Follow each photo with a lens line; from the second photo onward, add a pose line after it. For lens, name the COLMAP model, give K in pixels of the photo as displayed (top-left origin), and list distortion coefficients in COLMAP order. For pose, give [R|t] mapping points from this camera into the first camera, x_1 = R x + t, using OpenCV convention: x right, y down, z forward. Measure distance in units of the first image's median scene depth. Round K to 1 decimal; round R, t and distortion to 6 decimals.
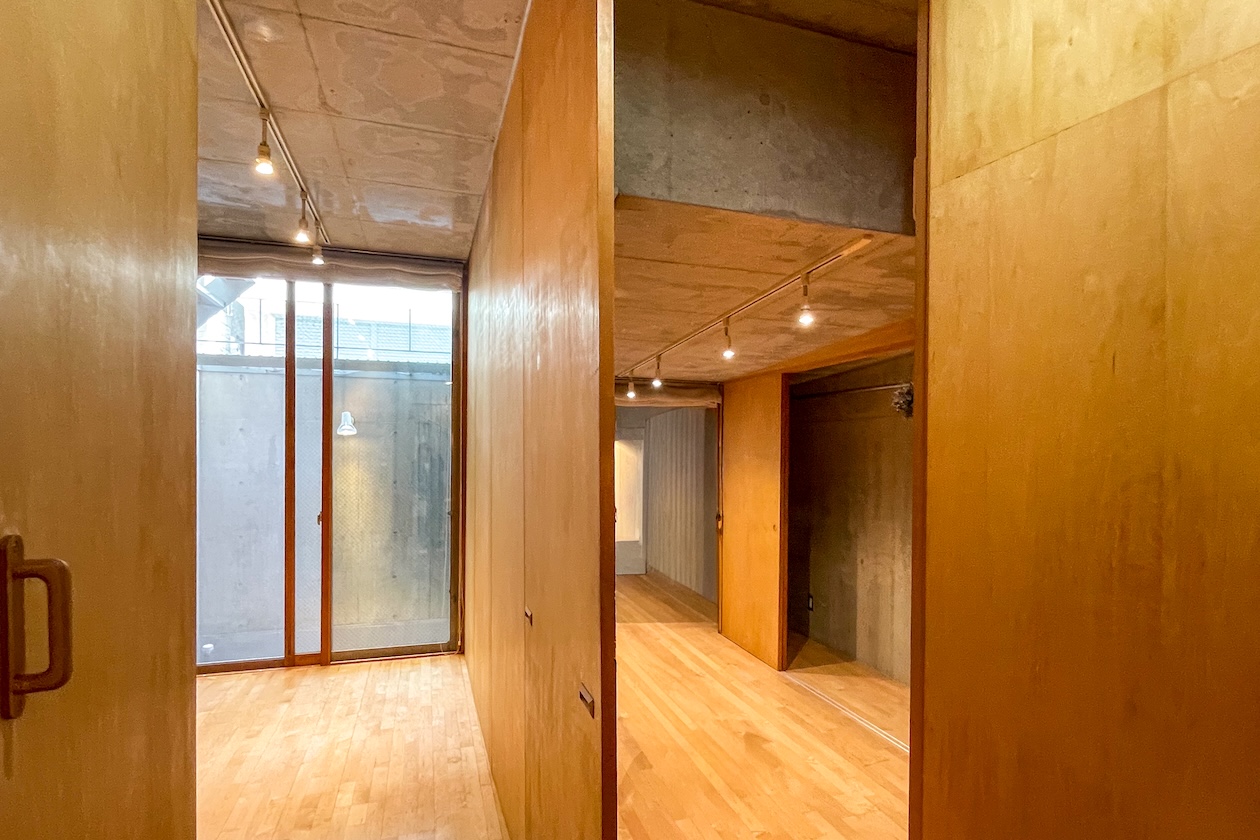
lens RADIAL K [[626.1, 0, 625.6], [0, 626.1, 455.4], [0, 0, 1]] dist [0.018590, 0.000201]
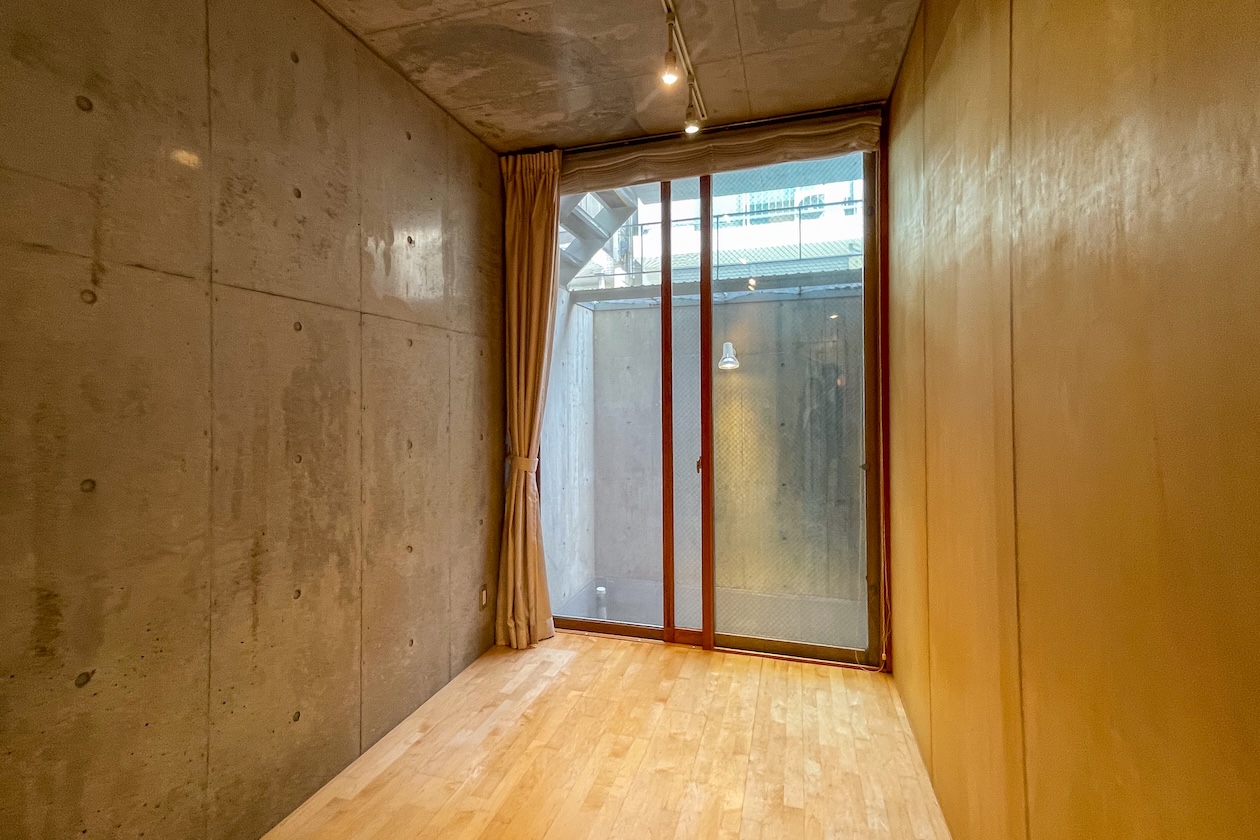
lens RADIAL K [[567.2, 0, 625.1], [0, 567.2, 401.8], [0, 0, 1]] dist [0.000562, 0.000026]
pose [[0.825620, -0.014283, -0.564046, -0.150289], [0.009919, 0.999892, -0.010801, 0.025052], [0.564139, 0.003323, 0.825673, 0.339826]]
